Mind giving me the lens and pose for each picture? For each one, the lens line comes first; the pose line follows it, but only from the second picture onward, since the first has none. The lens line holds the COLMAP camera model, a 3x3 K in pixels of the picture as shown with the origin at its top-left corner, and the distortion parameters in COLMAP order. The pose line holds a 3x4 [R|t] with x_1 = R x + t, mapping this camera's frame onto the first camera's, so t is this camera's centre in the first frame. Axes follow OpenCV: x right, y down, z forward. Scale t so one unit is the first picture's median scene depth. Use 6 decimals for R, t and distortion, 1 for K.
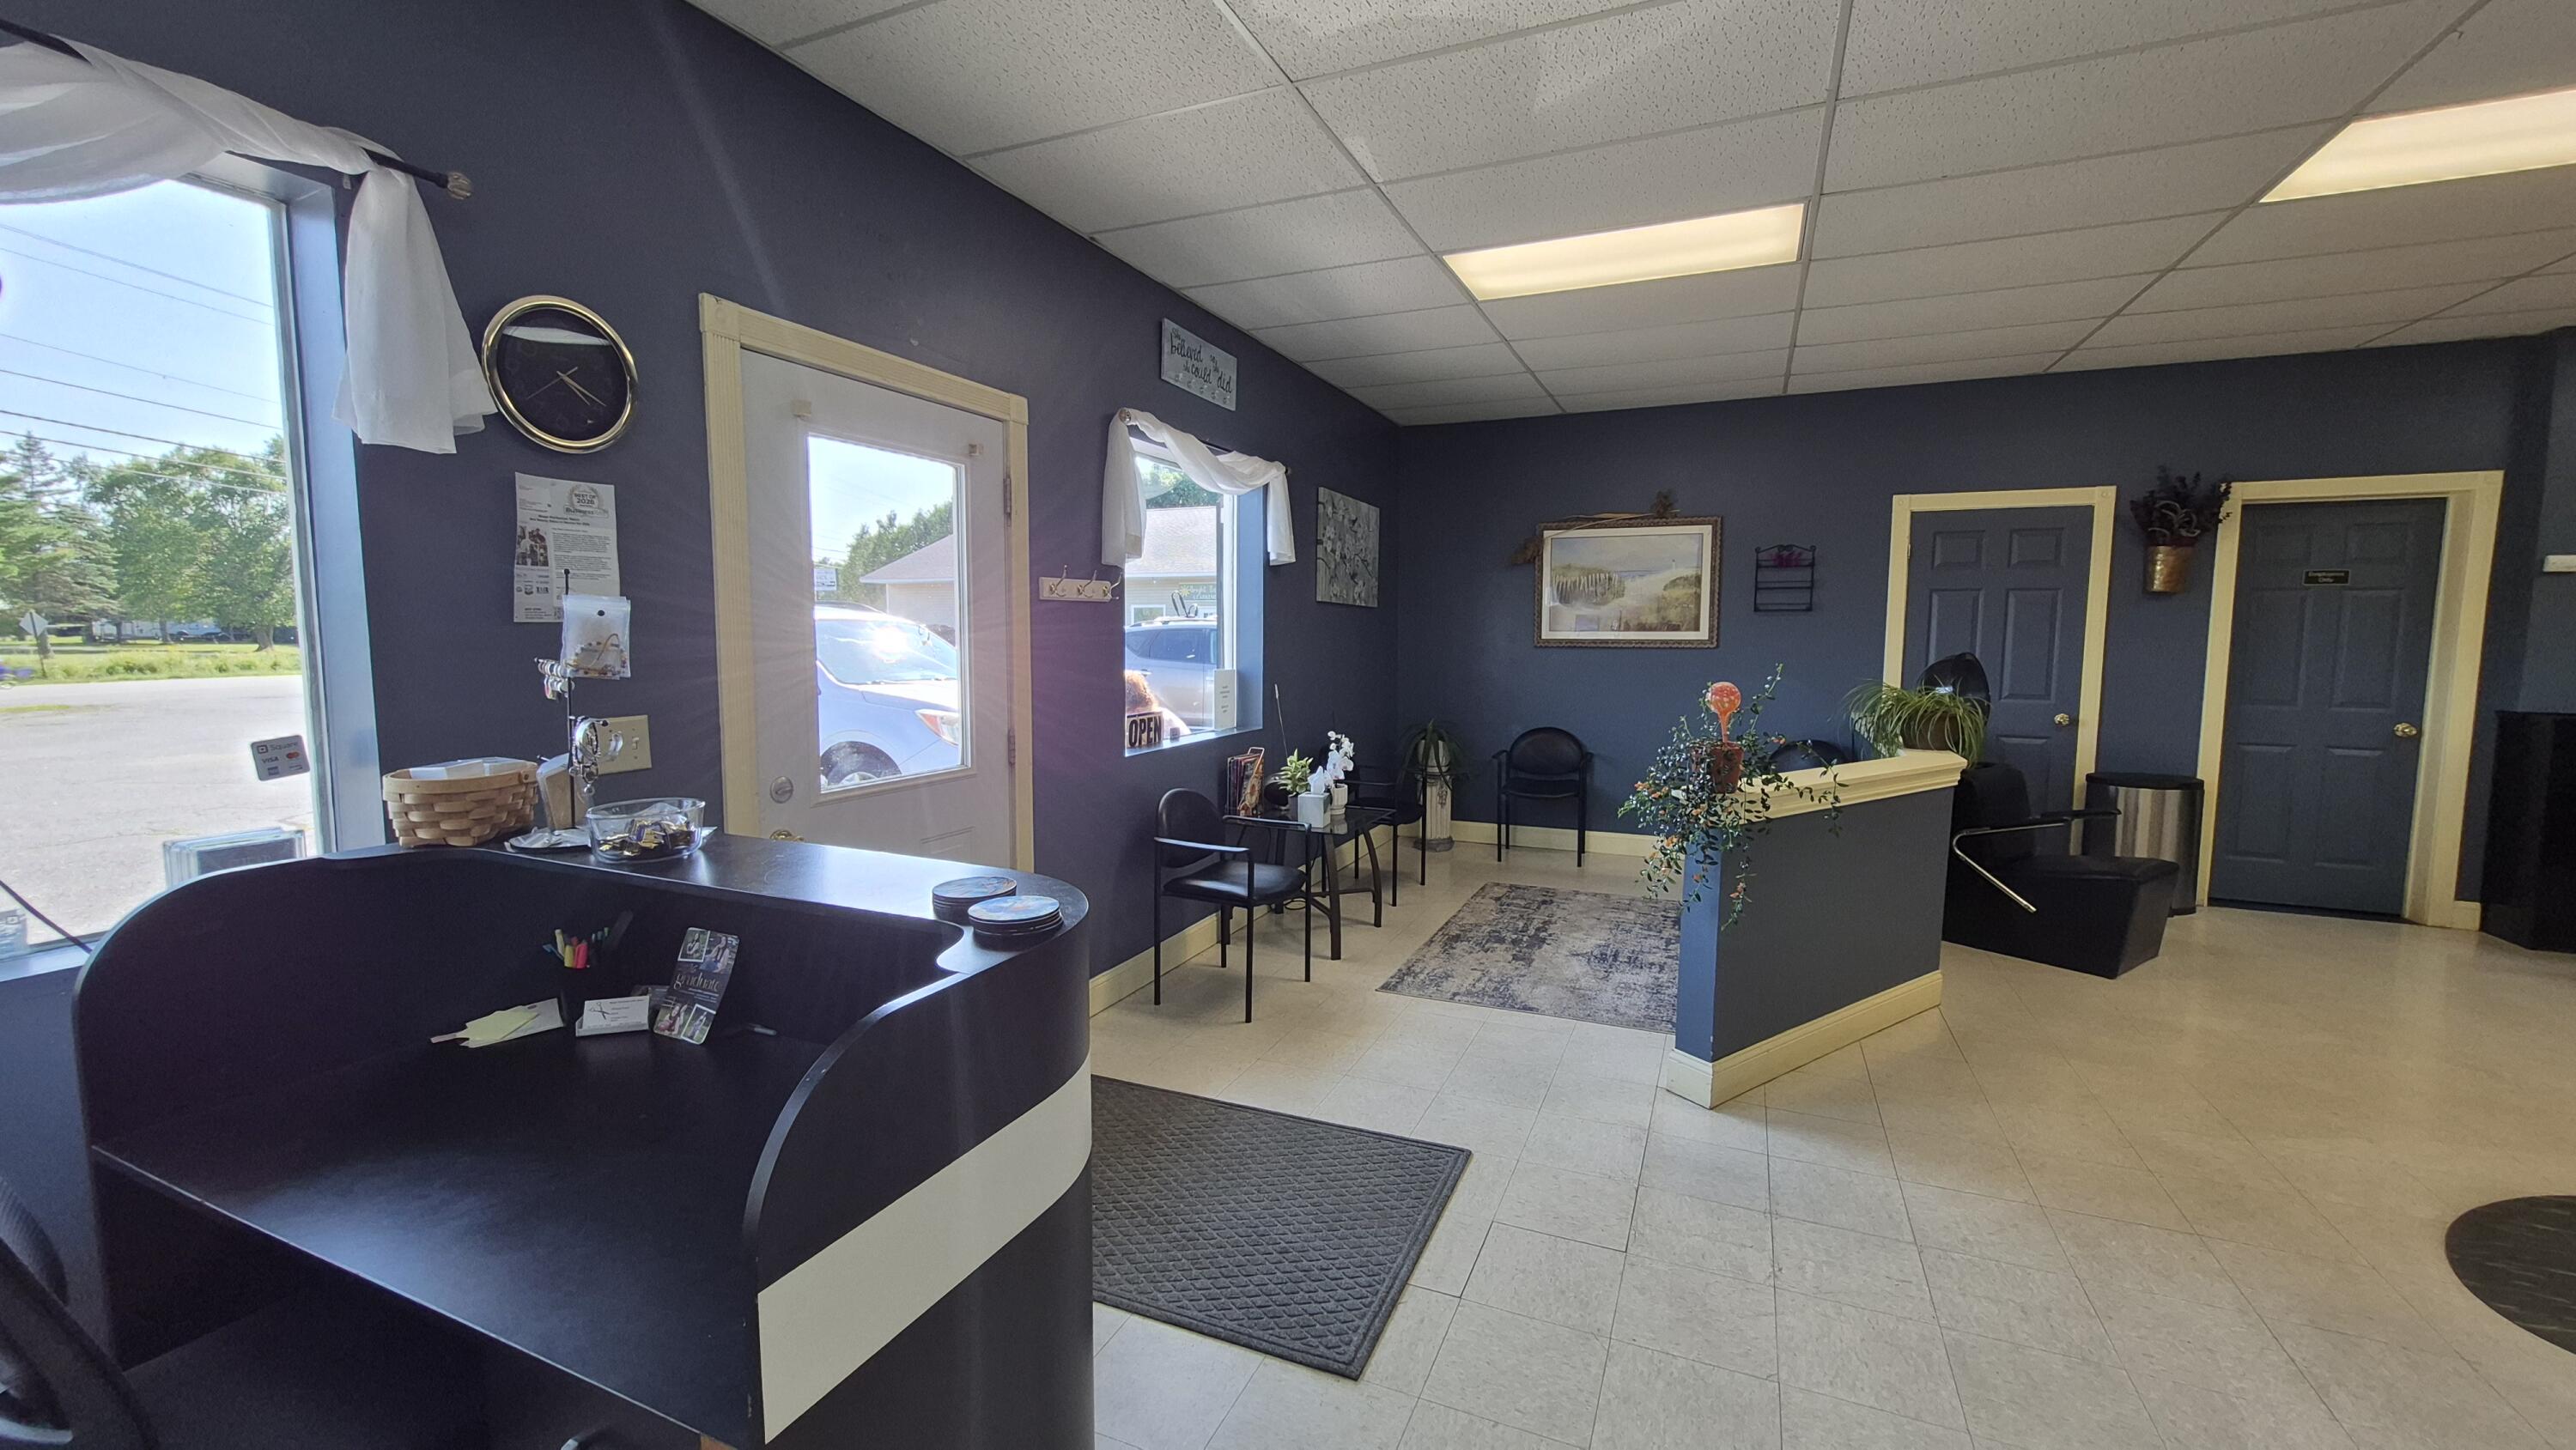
lens RADIAL K [[1014.9, 0, 1290.9], [0, 1014.9, 721.9], [0, 0, 1]] dist [-0.000252, 0.000042]
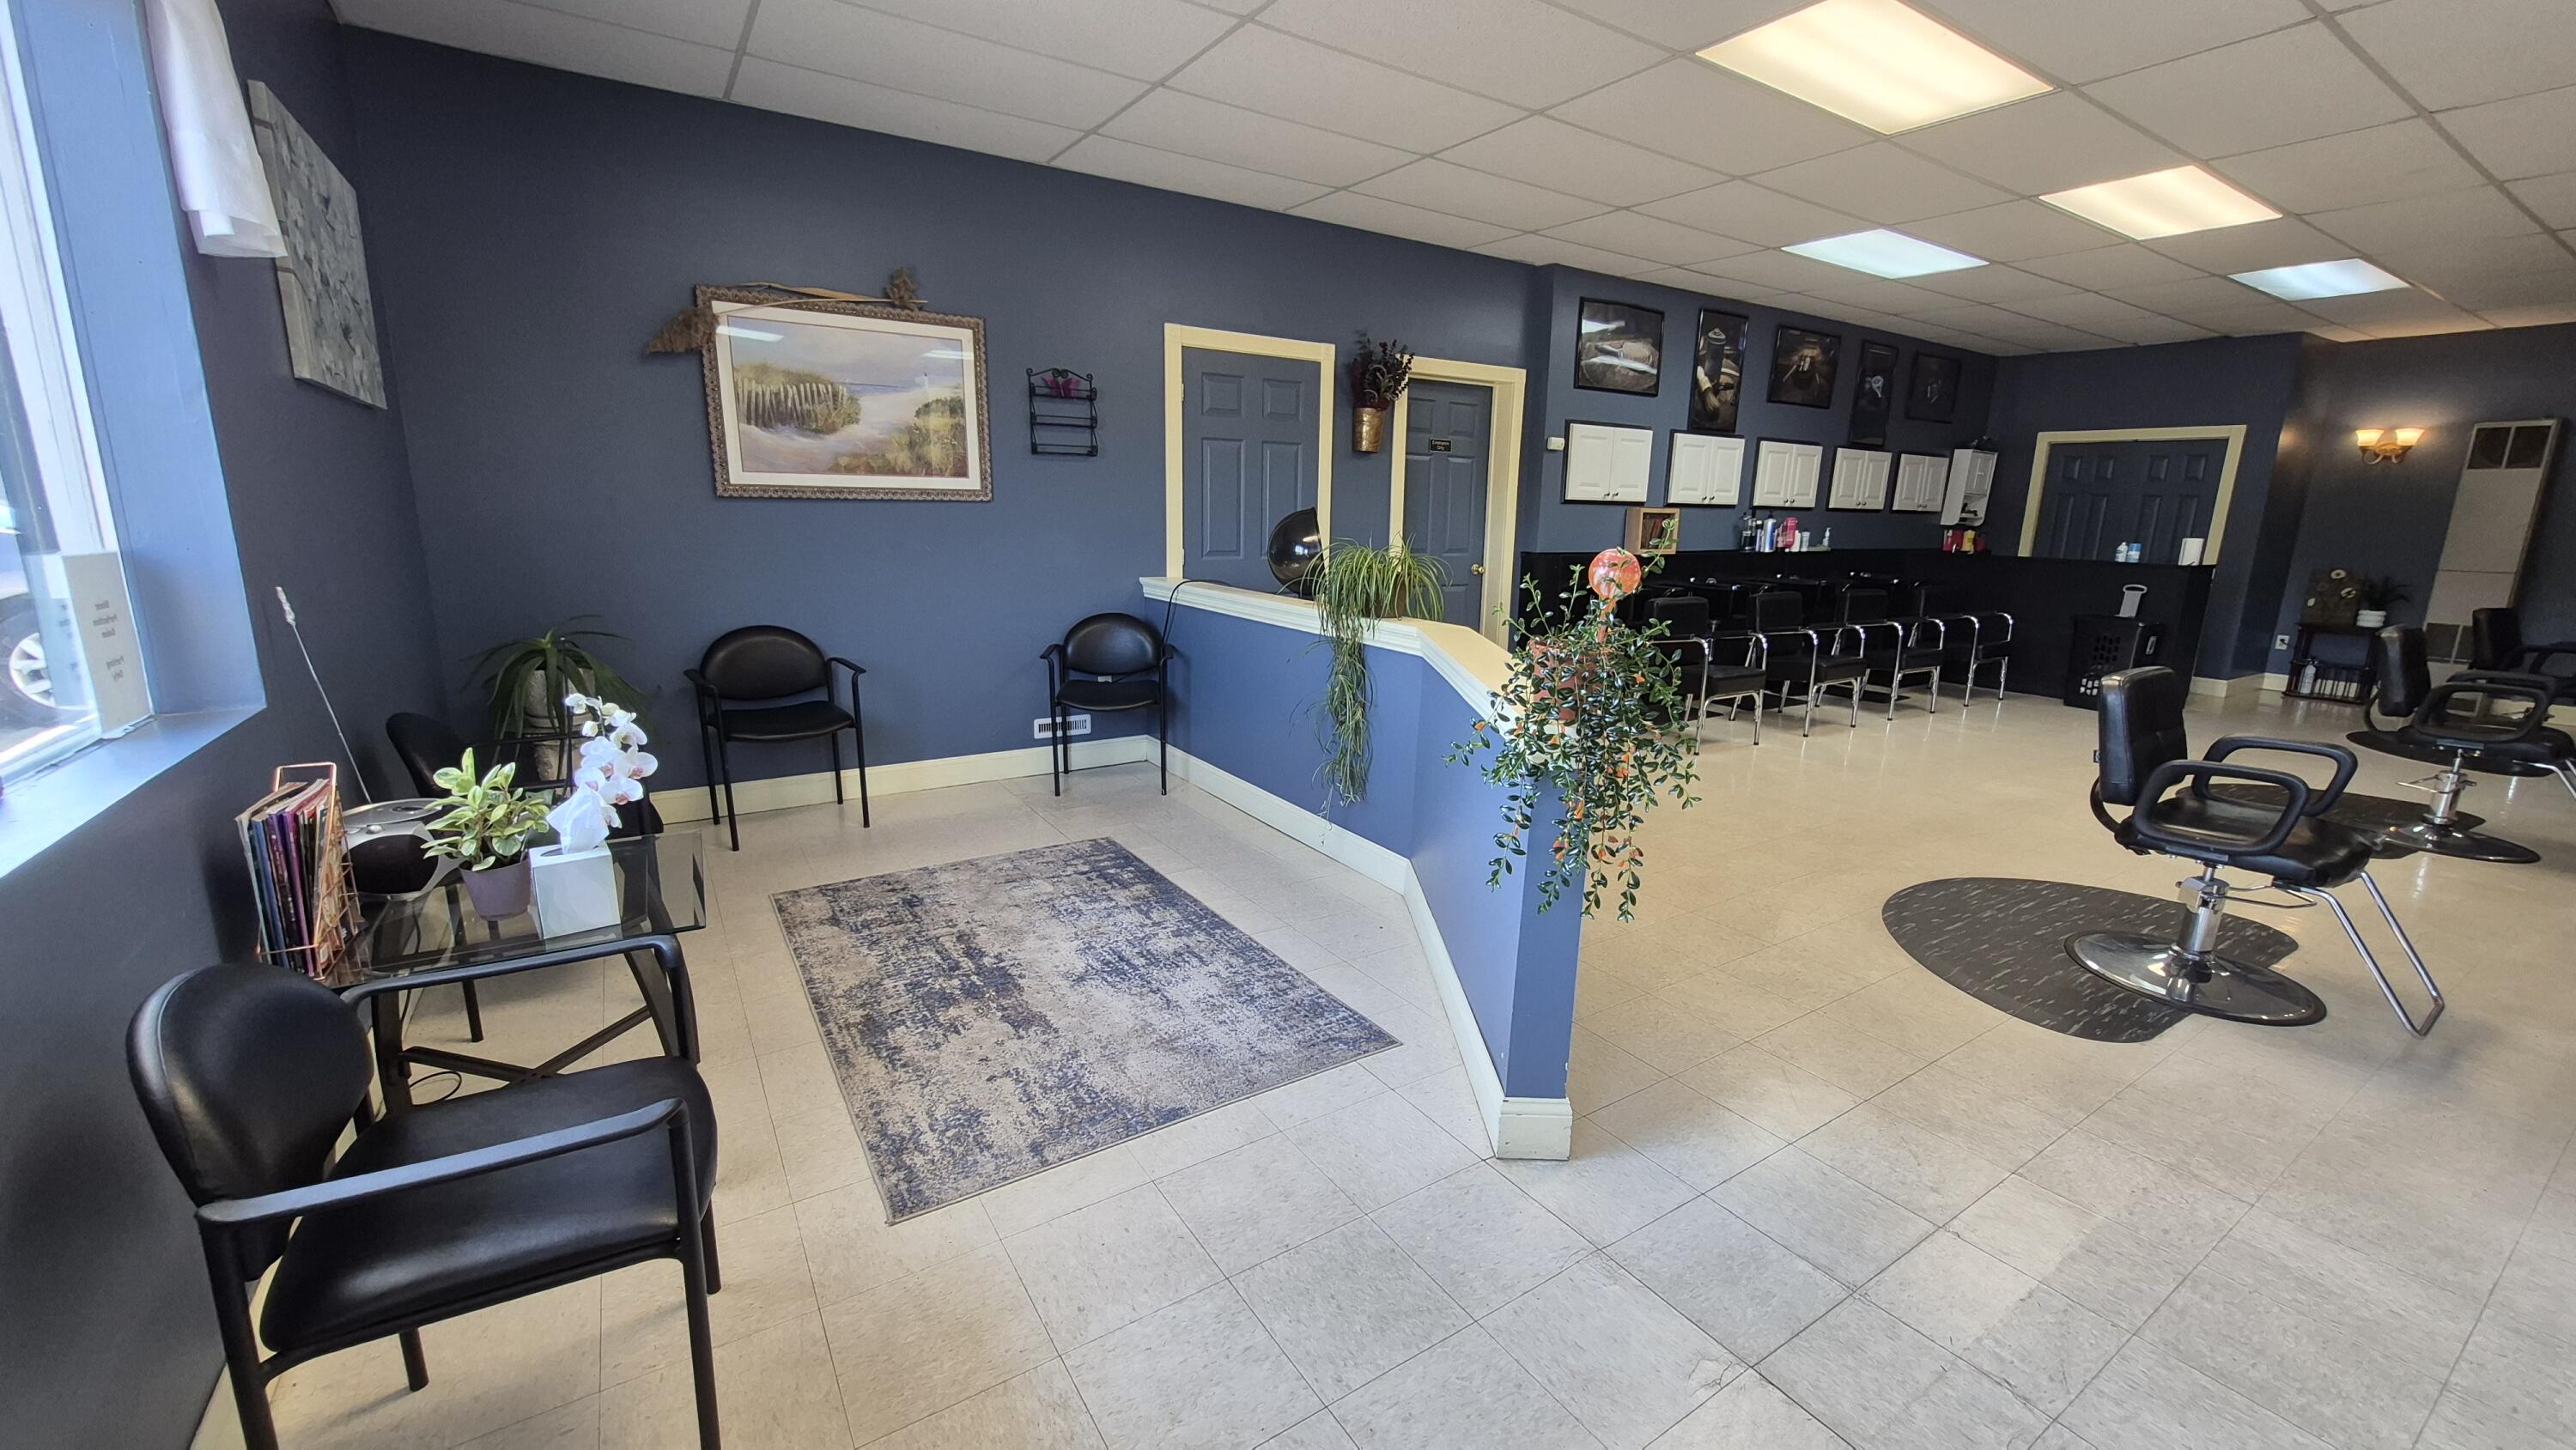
lens RADIAL K [[1014.9, 0, 1288.0], [0, 1014.9, 716.5], [0, 0, 1]] dist [-0.000252, 0.000042]
pose [[0.538095, -0.166496, 0.826277, -0.133035], [0.056547, 0.985219, 0.161698, -0.028500], [-0.840985, -0.040285, 0.539556, 0.467828]]
